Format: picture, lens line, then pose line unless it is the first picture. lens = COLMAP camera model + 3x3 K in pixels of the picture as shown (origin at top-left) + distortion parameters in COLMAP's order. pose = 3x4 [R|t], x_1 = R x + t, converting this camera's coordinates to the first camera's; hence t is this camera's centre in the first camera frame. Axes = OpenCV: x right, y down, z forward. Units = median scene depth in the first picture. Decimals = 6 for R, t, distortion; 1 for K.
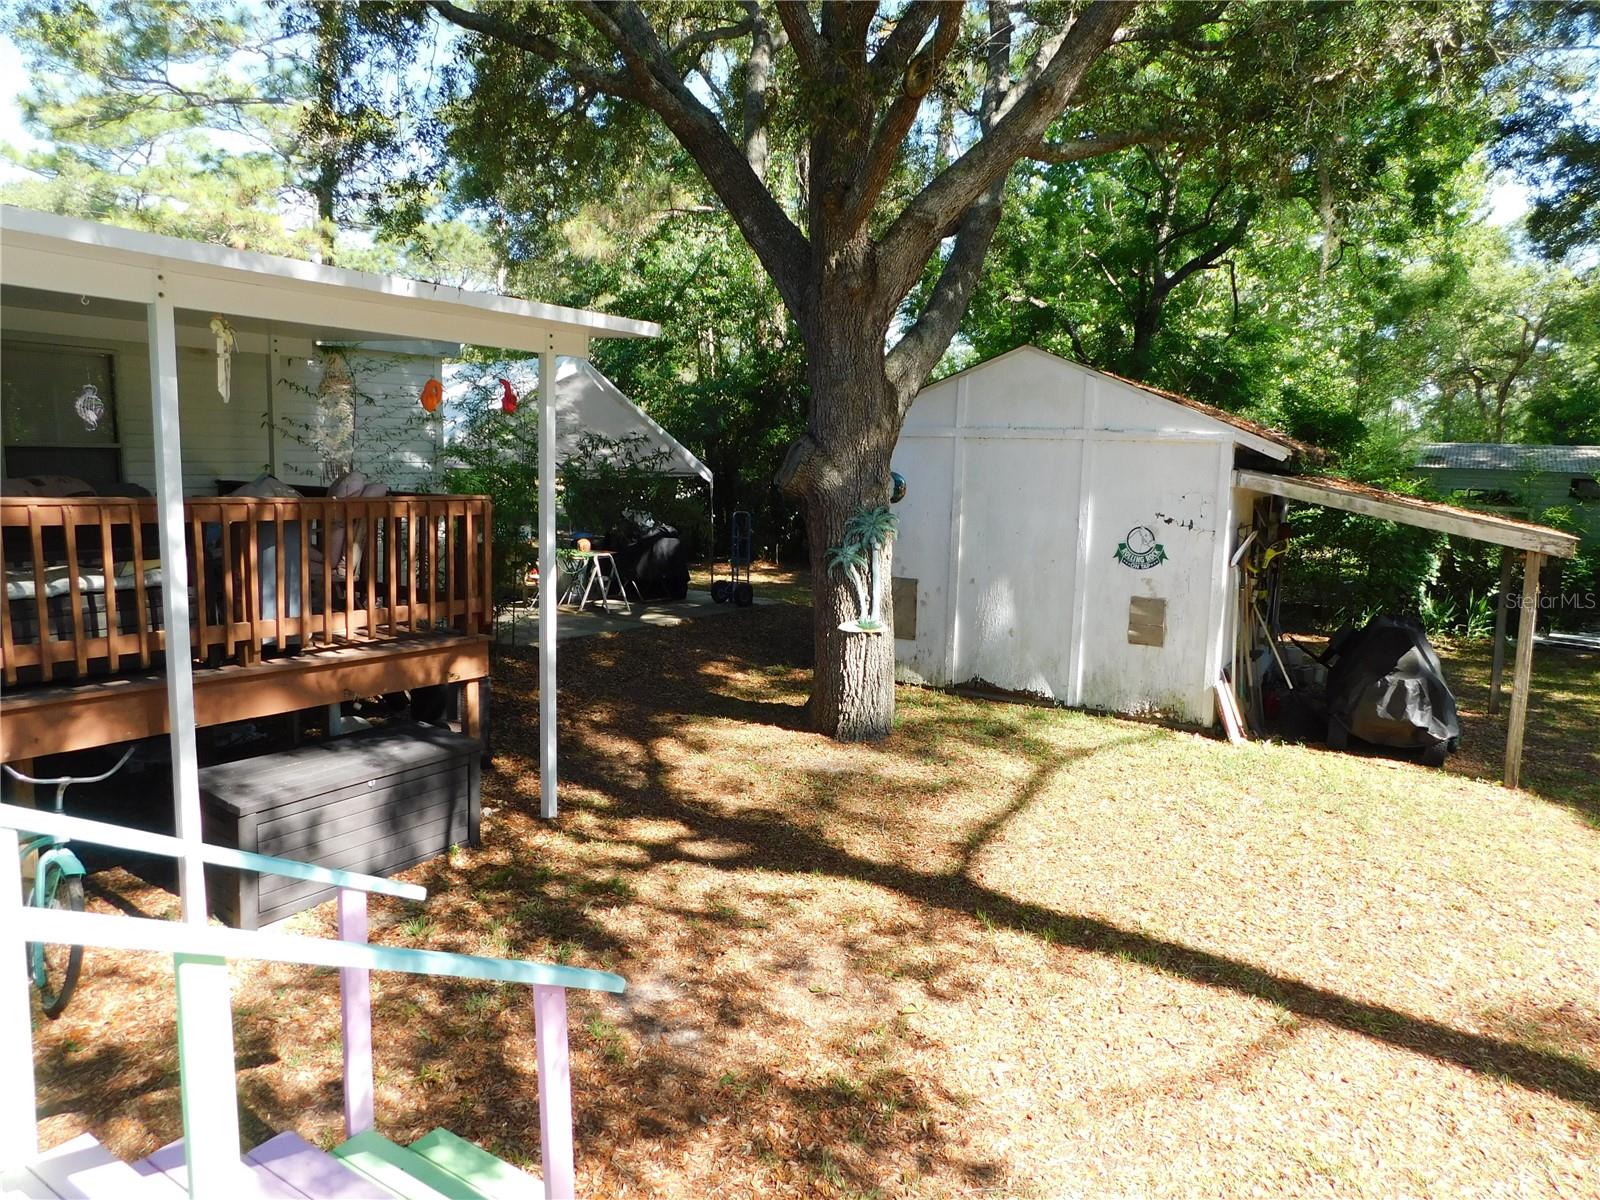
lens RADIAL K [[1042.1, 0, 800.0], [0, 1042.1, 600.0], [0, 0, 1]] dist [-0.051676, 0.000853]
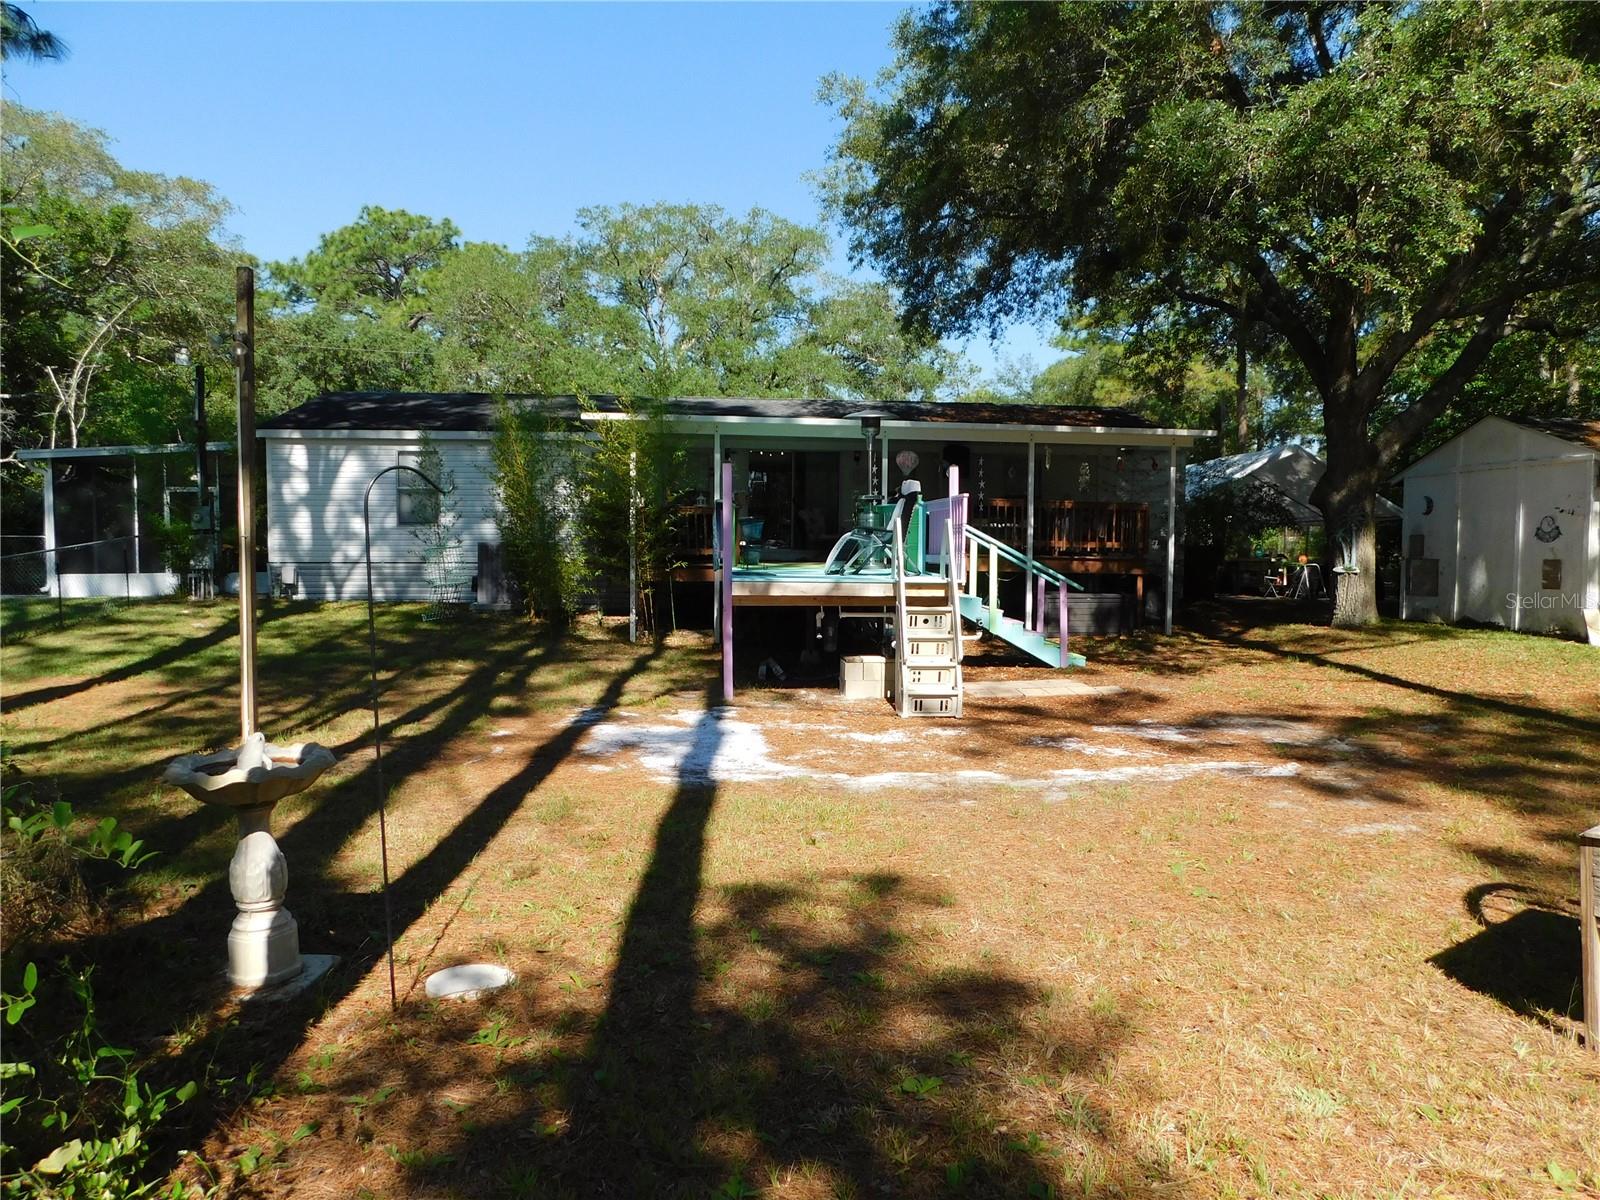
lens RADIAL K [[1042.1, 0, 800.0], [0, 1042.1, 600.0], [0, 0, 1]] dist [-0.051676, 0.000853]
pose [[0.710842, 0.016786, -0.703152, 0.613340], [-0.074147, 0.995933, -0.051183, 0.229568], [0.699433, 0.088520, 0.709195, -0.947401]]
